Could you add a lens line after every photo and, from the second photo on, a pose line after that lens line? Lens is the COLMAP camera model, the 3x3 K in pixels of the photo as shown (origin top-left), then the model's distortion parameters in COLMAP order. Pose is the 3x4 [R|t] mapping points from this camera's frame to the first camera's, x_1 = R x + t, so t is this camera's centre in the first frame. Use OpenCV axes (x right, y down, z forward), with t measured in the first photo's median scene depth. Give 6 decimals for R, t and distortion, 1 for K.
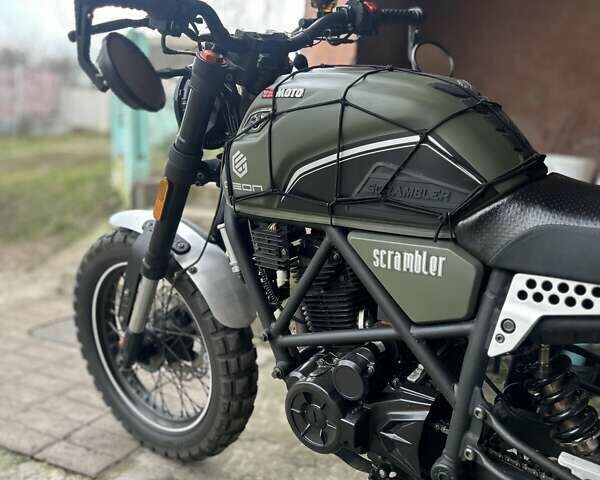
lens RADIAL K [[651.0, 0, 300.8], [0, 651.0, 282.2], [0, 0, 1]] dist [0.129311, -0.312897]
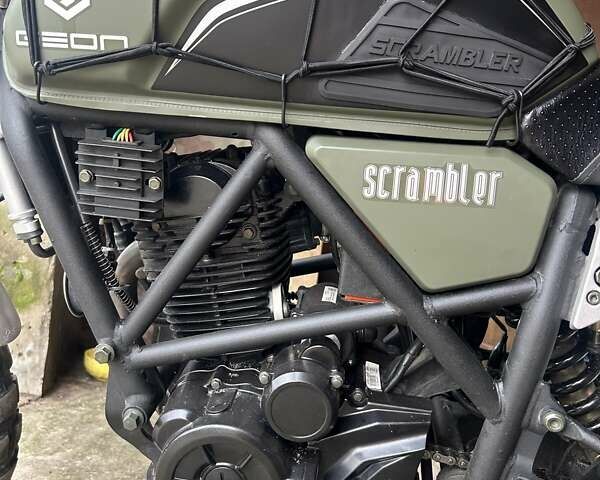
lens RADIAL K [[651.0, 0, 300.8], [0, 651.0, 282.2], [0, 0, 1]] dist [0.129311, -0.312897]
pose [[0.821742, -0.068079, 0.565779, -0.258771], [0.074414, 0.997156, 0.011907, 0.038419], [-0.564981, 0.032318, 0.824471, 0.575443]]
